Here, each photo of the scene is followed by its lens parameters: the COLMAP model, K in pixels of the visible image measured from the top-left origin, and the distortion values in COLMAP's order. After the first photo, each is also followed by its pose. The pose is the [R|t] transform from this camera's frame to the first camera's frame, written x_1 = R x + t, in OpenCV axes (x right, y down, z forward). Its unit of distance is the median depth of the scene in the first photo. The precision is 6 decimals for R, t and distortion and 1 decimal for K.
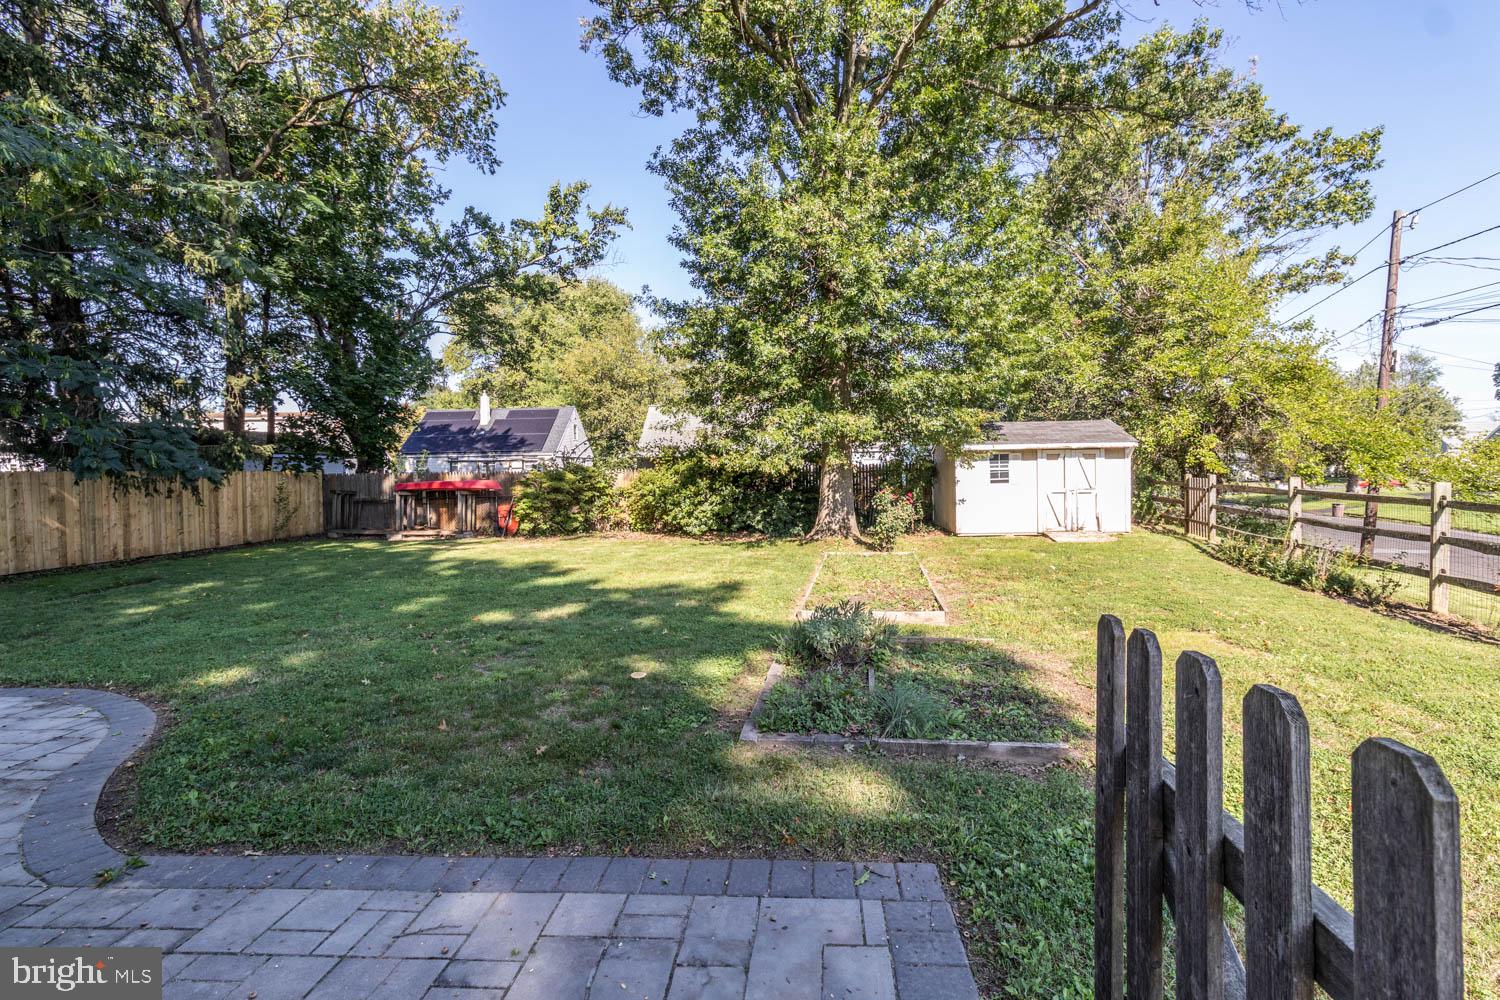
lens RADIAL K [[684.7, 0, 759.5], [0, 684.7, 479.2], [0, 0, 1]] dist [0.001083, -0.000283]
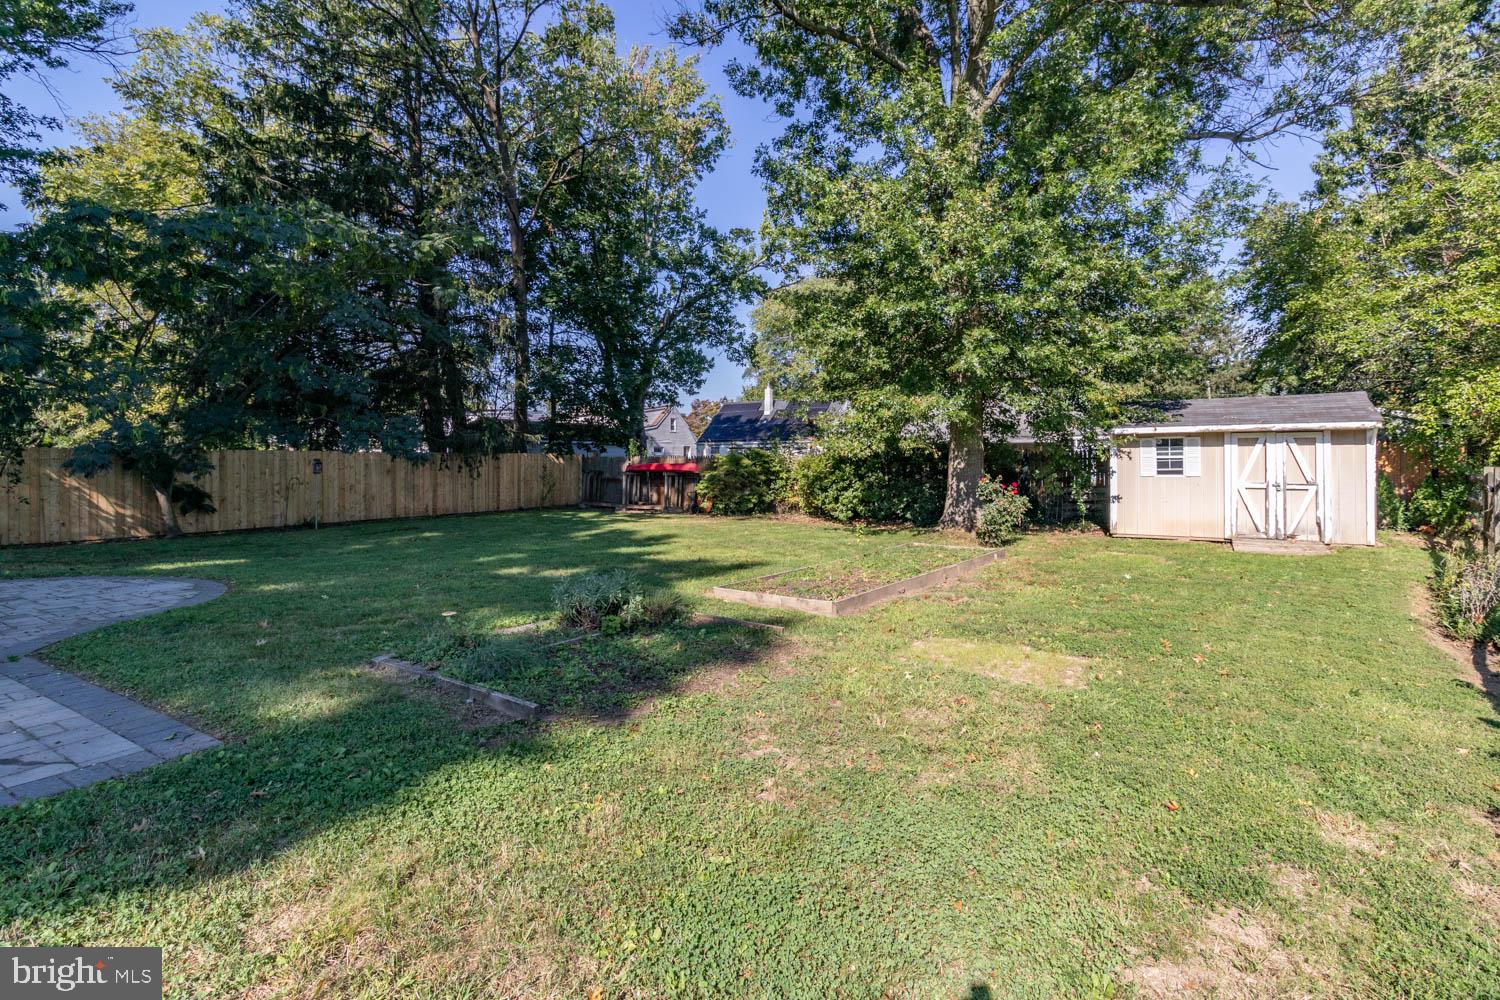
lens RADIAL K [[684.7, 0, 759.5], [0, 684.7, 479.2], [0, 0, 1]] dist [0.001083, -0.000283]
pose [[0.883763, 0.023285, -0.467354, 0.299512], [-0.015278, 0.999664, 0.020917, 0.001588], [0.467685, -0.011345, 0.883823, 0.053307]]
